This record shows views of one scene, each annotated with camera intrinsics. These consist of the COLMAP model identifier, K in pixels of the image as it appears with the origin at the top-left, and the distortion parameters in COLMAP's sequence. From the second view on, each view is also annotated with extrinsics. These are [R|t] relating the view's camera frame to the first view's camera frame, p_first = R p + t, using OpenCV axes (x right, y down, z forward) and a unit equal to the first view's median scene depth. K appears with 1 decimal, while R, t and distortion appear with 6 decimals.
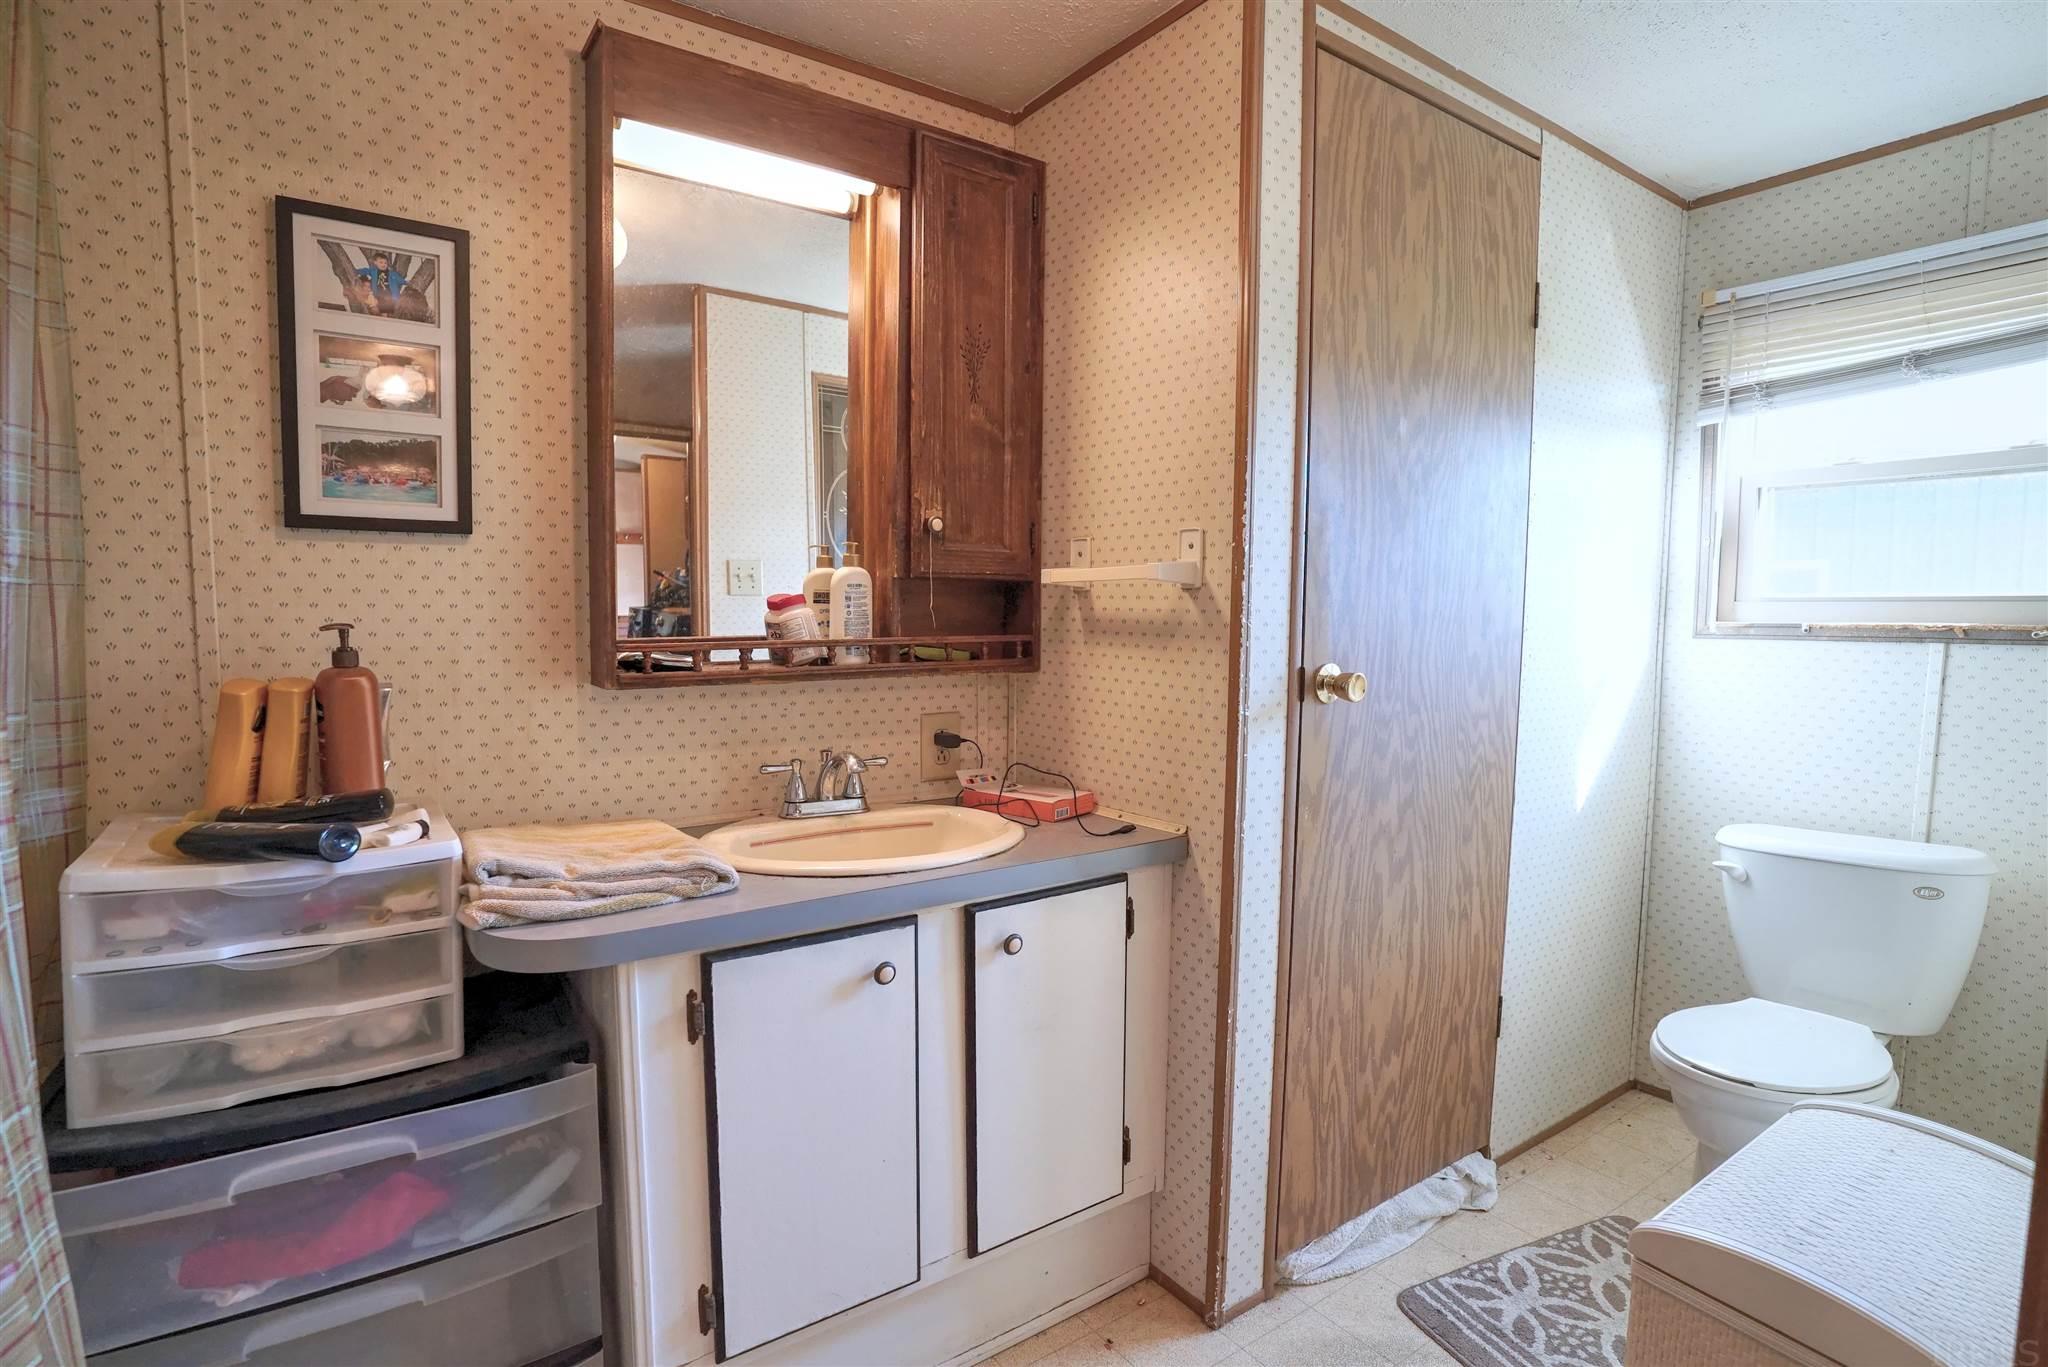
lens RADIAL K [[992.9, 0, 1024.0], [0, 992.9, 683.5], [0, 0, 1]] dist [-0.088121, 0.039679]
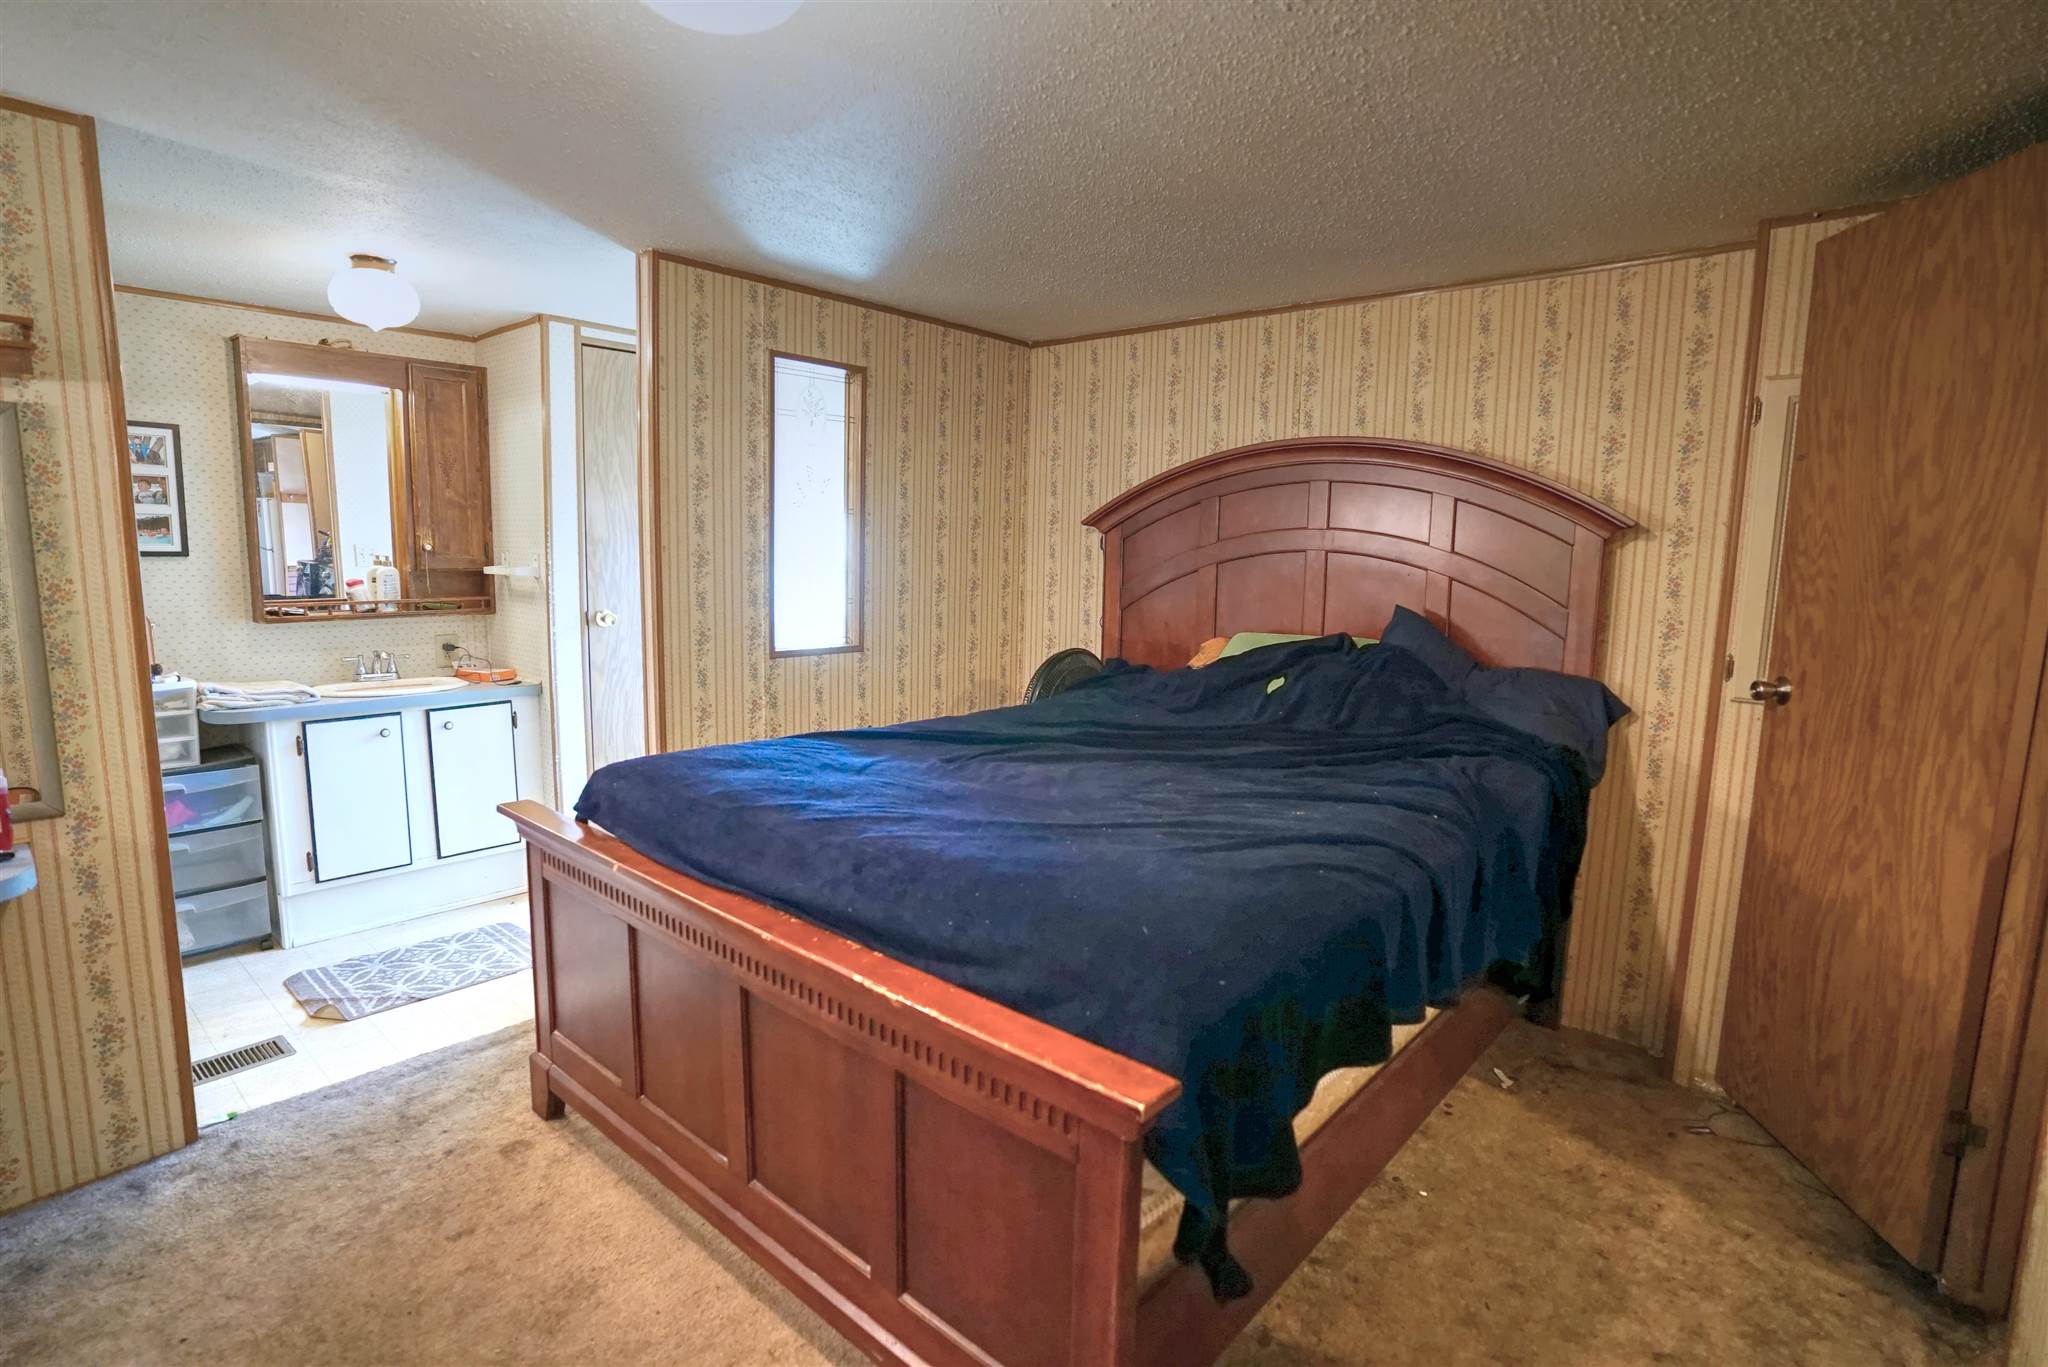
lens RADIAL K [[992.9, 0, 1024.0], [0, 992.9, 683.5], [0, 0, 1]] dist [-0.088121, 0.039679]
pose [[0.968928, -0.020237, 0.246515, 0.673012], [0.005267, 0.998110, 0.061234, 0.016633], [-0.247288, -0.058033, 0.967203, -1.437779]]
